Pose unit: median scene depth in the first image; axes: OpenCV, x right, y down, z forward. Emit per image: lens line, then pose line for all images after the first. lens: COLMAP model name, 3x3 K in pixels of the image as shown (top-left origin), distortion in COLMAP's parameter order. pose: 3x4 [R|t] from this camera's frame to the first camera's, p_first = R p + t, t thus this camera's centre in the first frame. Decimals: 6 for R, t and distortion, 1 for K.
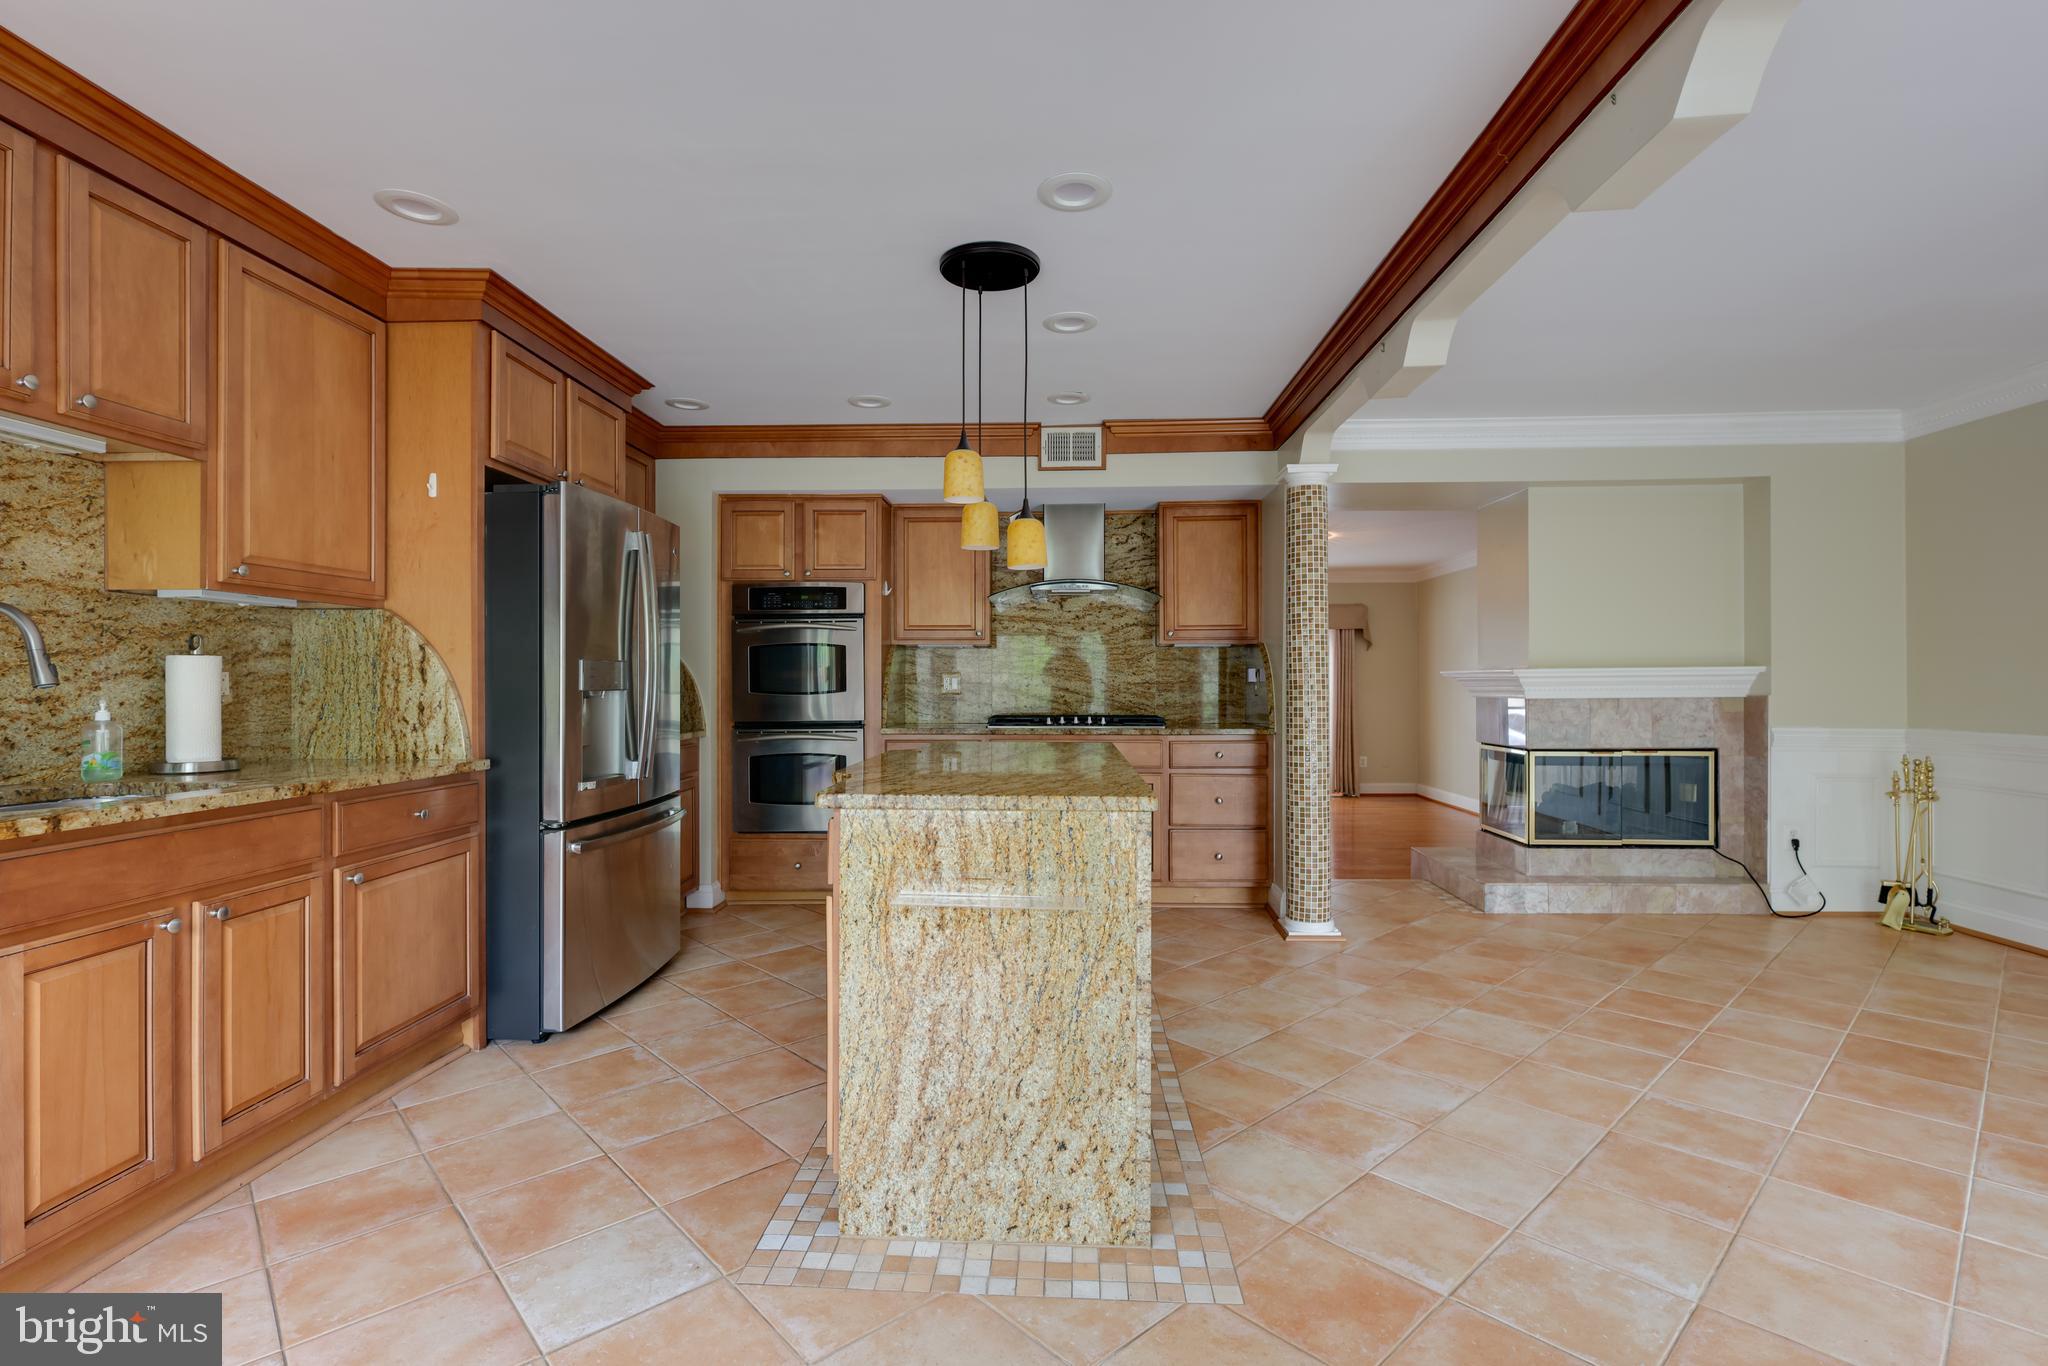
lens RADIAL K [[944.7, 0, 1024.0], [0, 944.7, 683.0], [0, 0, 1]] dist [-0.002662, 0.001534]
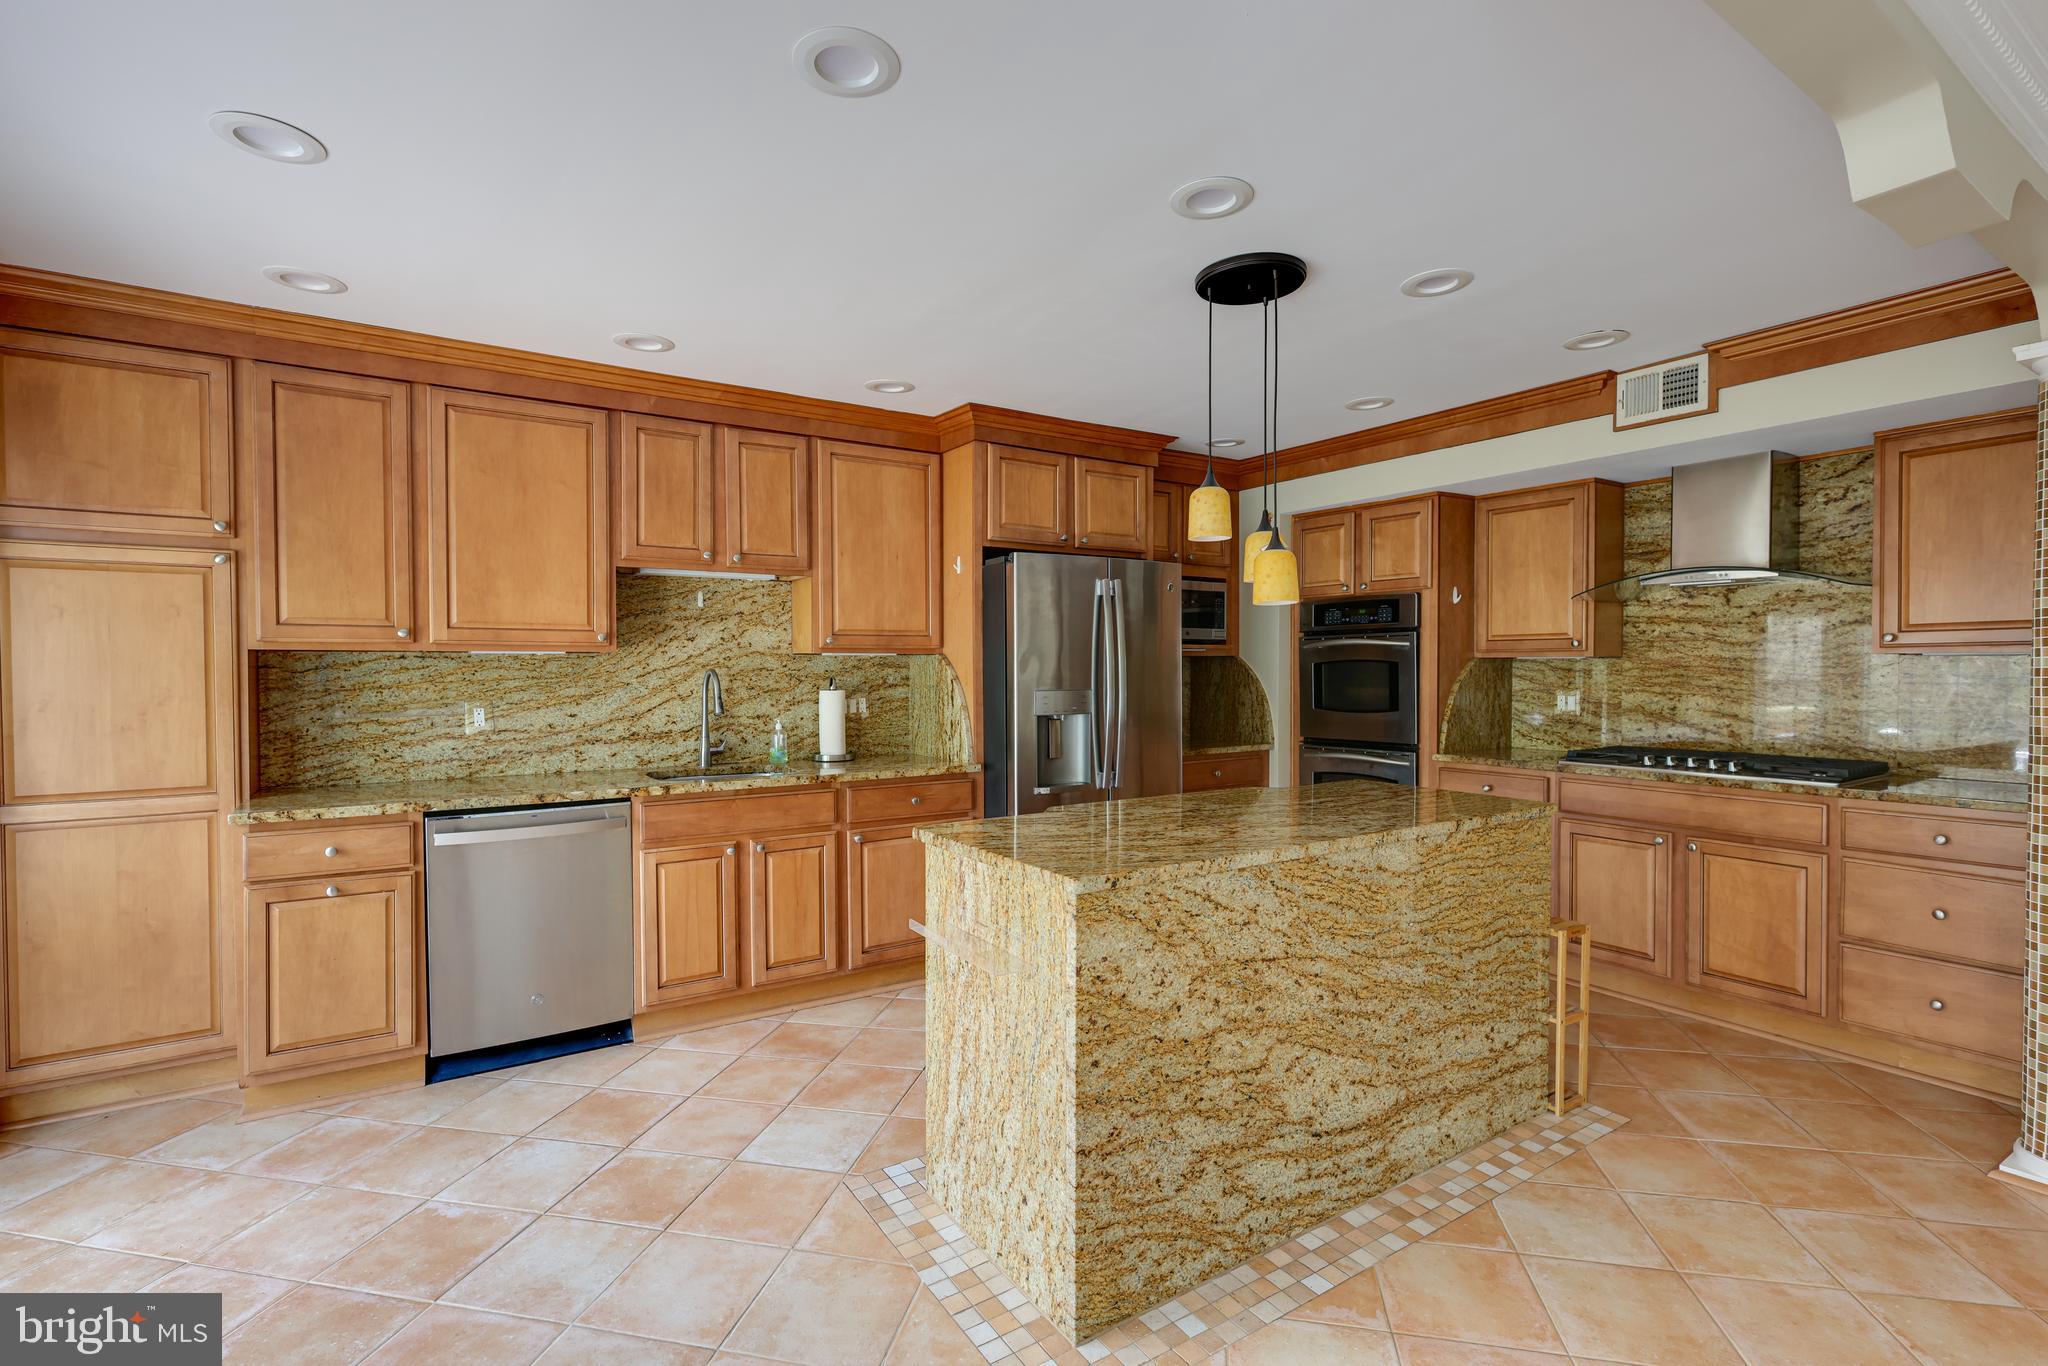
lens RADIAL K [[947.9, 0, 1026.8], [0, 947.9, 679.9], [0, 0, 1]] dist [-0.002393, -0.000094]
pose [[0.581974, 0.011741, -0.813122, 0.681953], [0.003611, 0.999849, 0.017021, -0.074773], [0.813199, -0.012842, 0.581844, 0.315058]]
